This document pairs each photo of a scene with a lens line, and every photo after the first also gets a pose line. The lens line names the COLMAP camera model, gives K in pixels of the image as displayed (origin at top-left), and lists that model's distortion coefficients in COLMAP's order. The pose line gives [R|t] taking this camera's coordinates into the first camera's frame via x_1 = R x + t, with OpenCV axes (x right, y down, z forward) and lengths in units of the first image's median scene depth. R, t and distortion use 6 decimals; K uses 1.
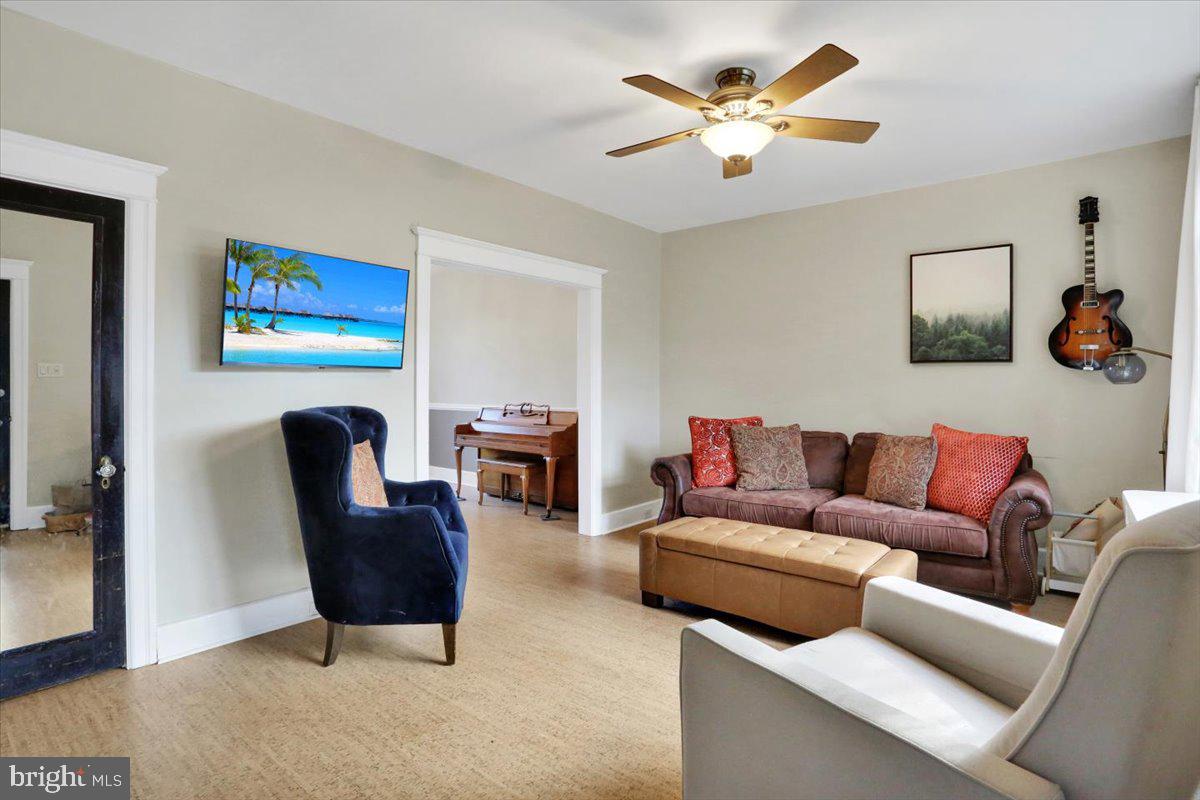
lens RADIAL K [[615.4, 0, 598.1], [0, 615.4, 388.0], [0, 0, 1]] dist [-0.067198, 0.022398]
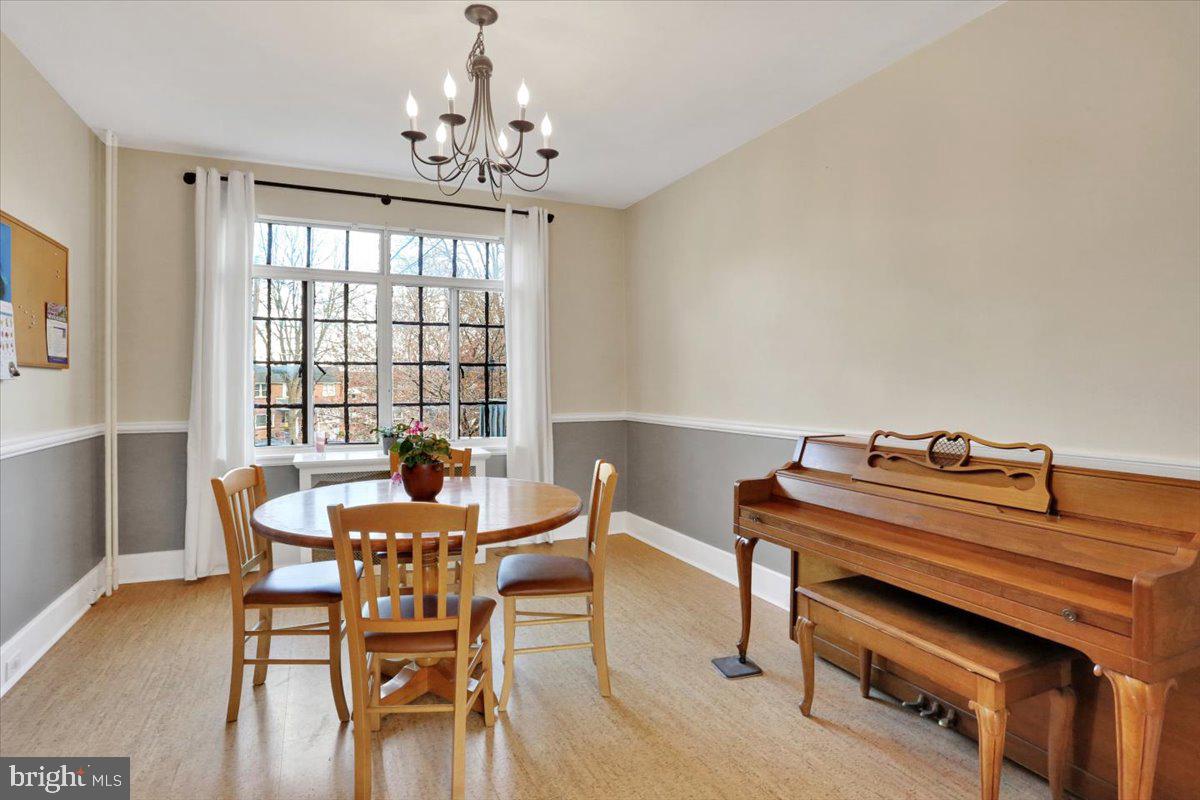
lens RADIAL K [[615.4, 0, 598.1], [0, 615.4, 388.0], [0, 0, 1]] dist [-0.067198, 0.022398]
pose [[0.908274, -0.001786, -0.418372, -0.151070], [0.005890, 0.999946, 0.008519, -0.003884], [0.418335, -0.010202, 0.908236, 0.614379]]
